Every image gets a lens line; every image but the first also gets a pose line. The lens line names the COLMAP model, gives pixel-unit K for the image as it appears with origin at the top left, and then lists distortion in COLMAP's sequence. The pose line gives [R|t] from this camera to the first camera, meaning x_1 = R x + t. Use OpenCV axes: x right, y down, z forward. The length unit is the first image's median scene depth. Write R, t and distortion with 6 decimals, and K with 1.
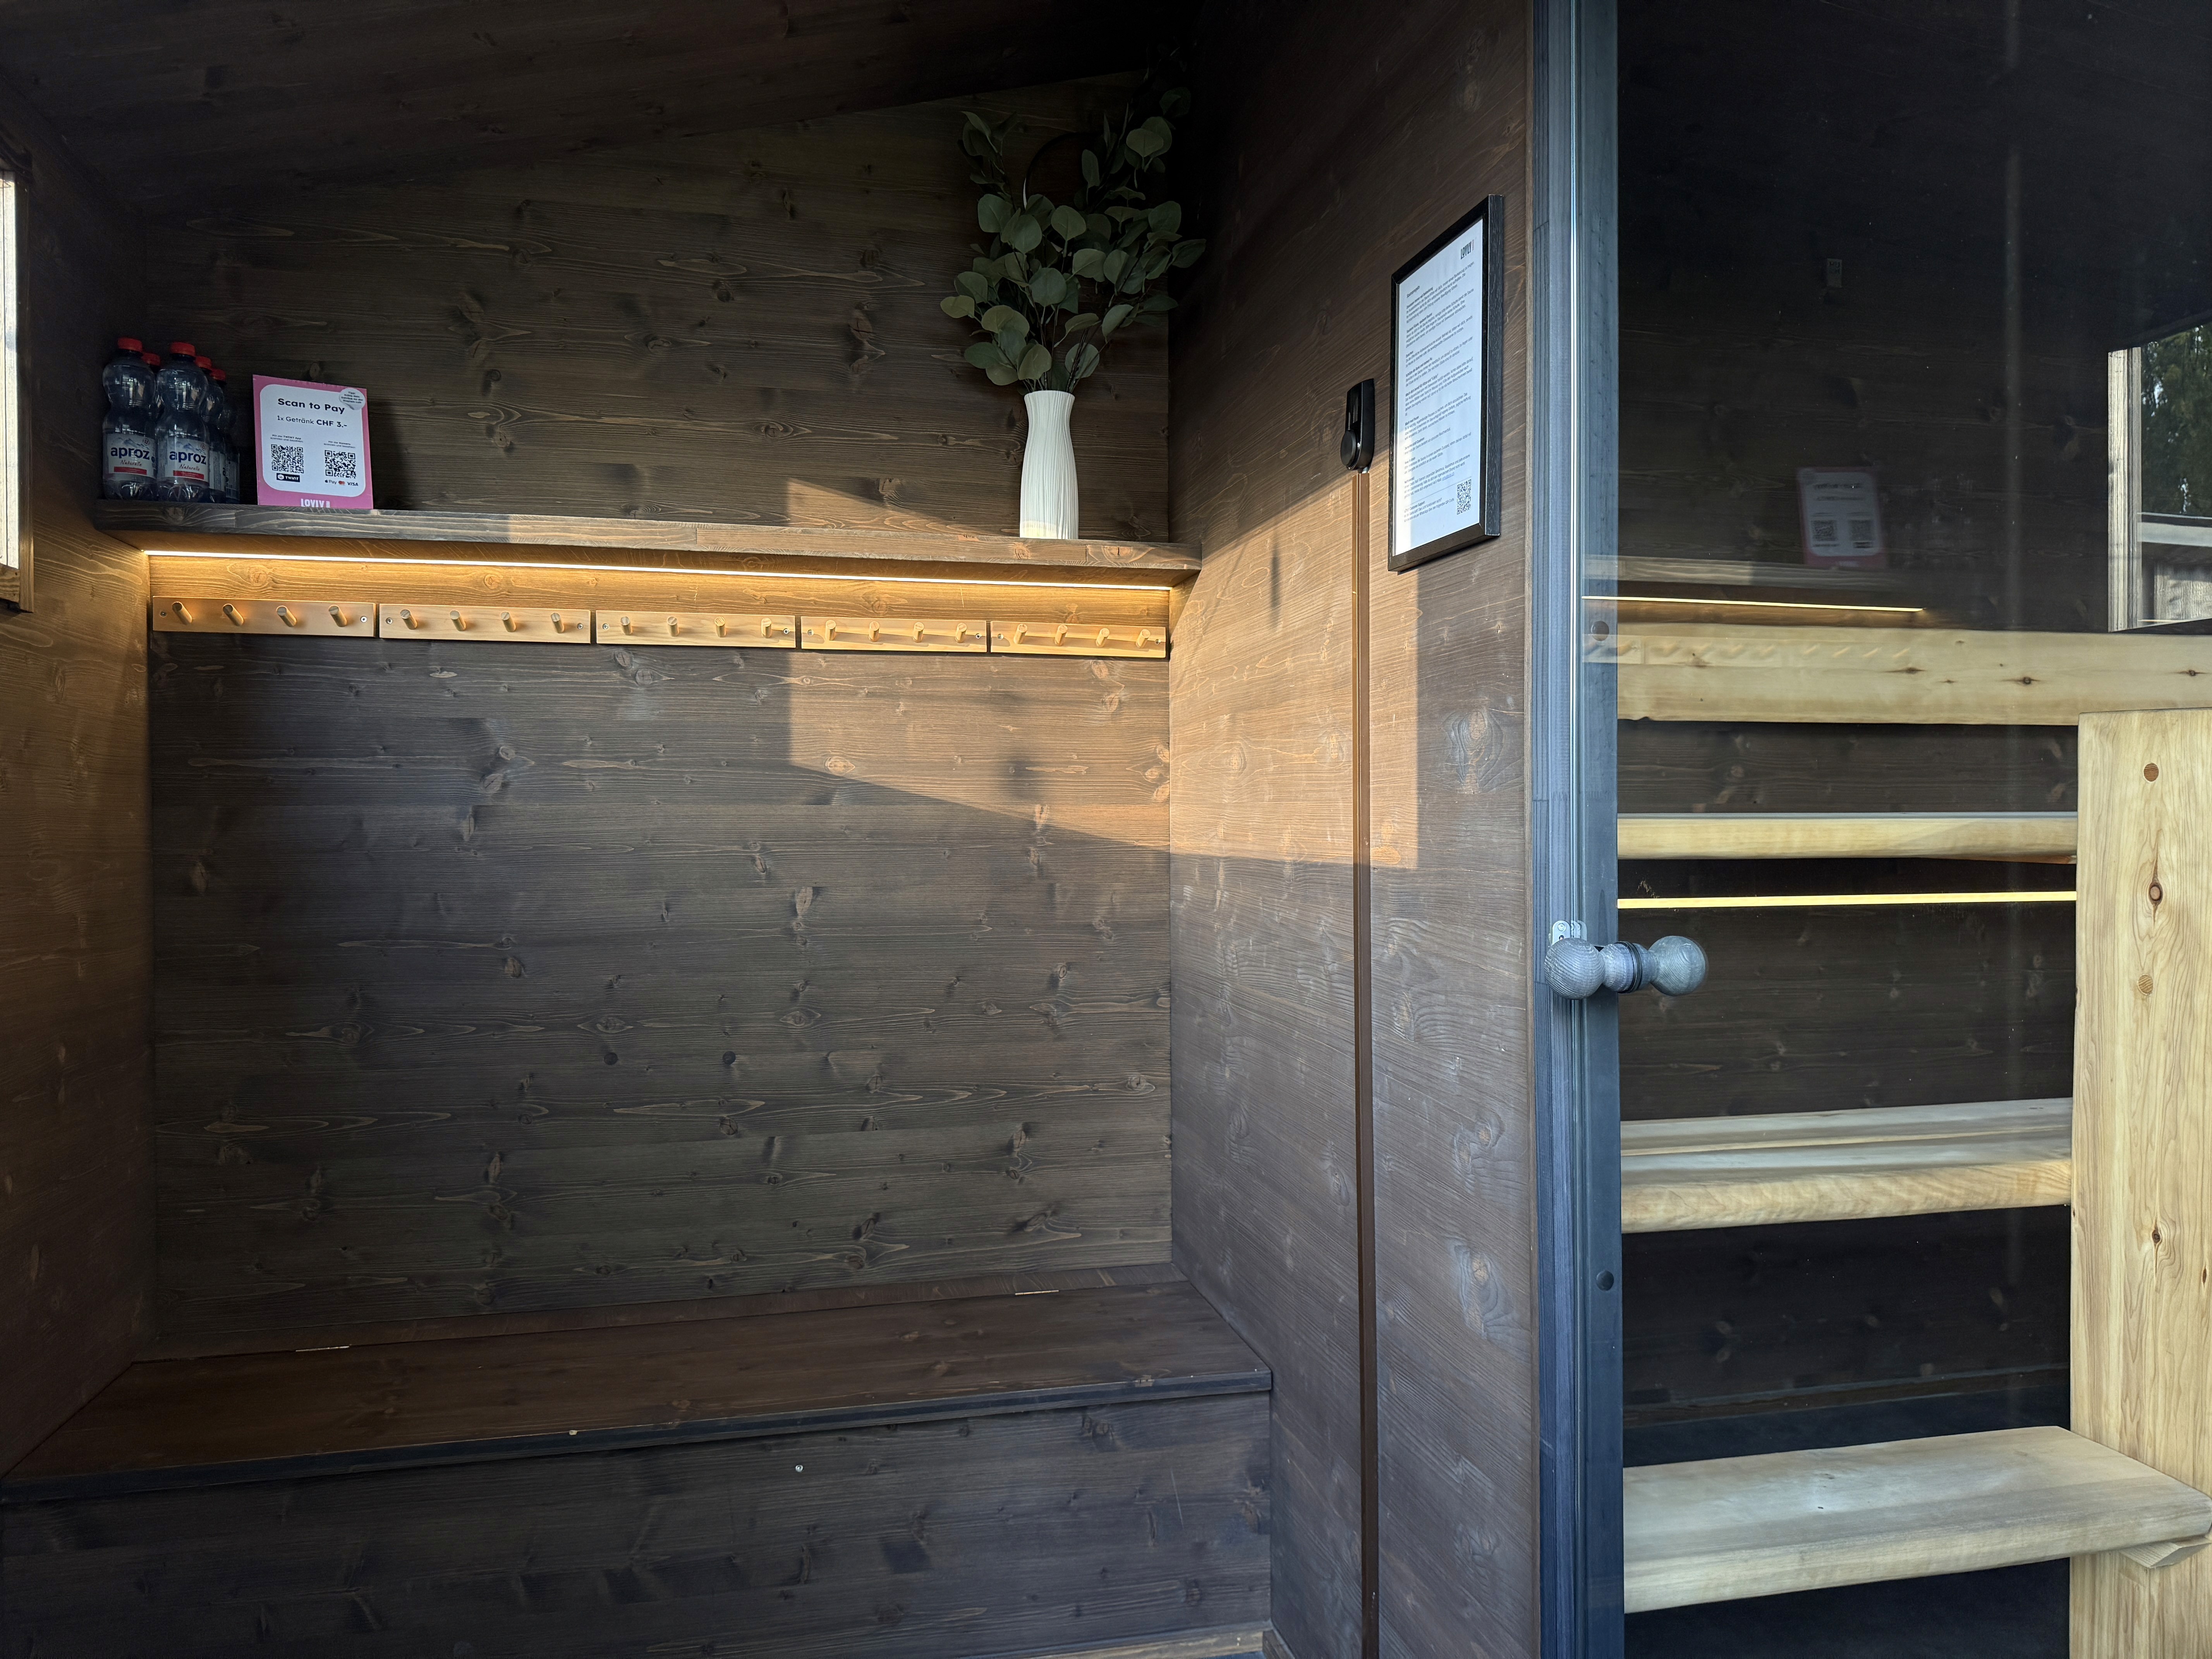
lens RADIAL K [[1567.5, 0, 1112.2], [0, 1567.5, 814.8], [0, 0, 1]] dist [-0.010026, -0.008793]
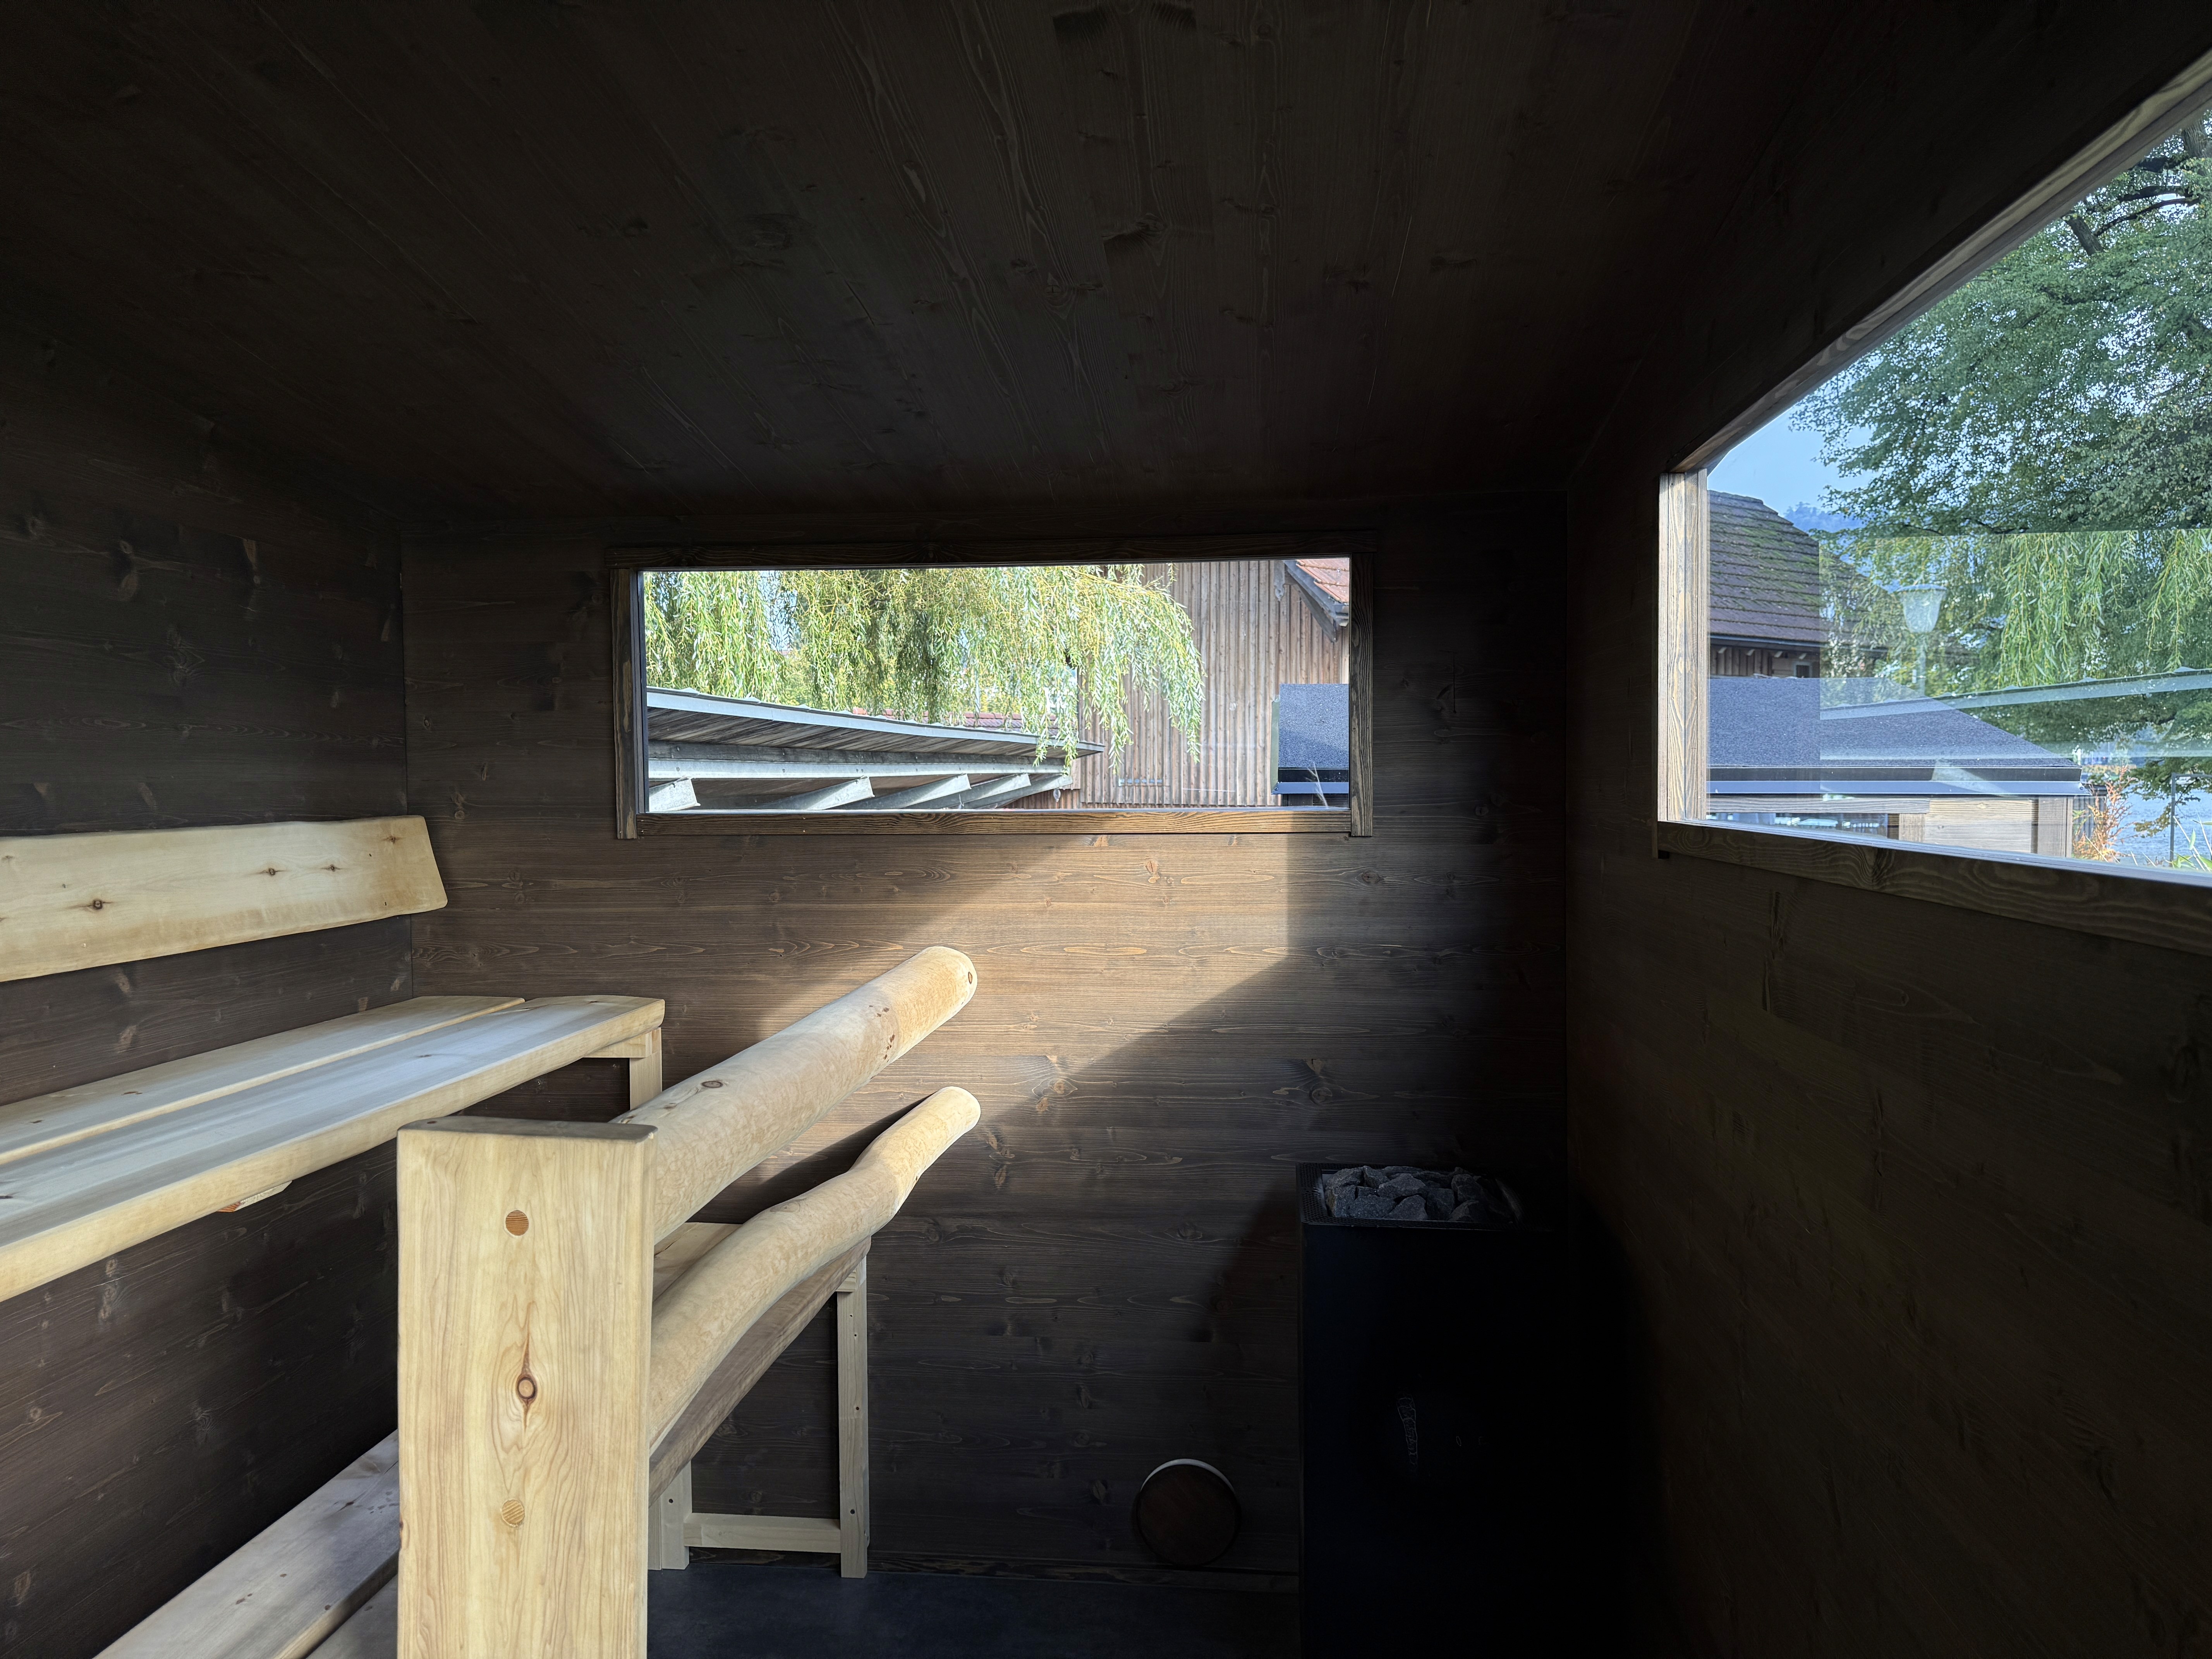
lens RADIAL K [[1567.5, 0, 1112.2], [0, 1567.5, 814.8], [0, 0, 1]] dist [-0.010026, -0.008793]
pose [[0.327975, -0.019888, 0.944477, 0.077140], [0.010494, 0.999793, 0.017408, -0.221736], [-0.944628, 0.004202, 0.328116, 0.493764]]
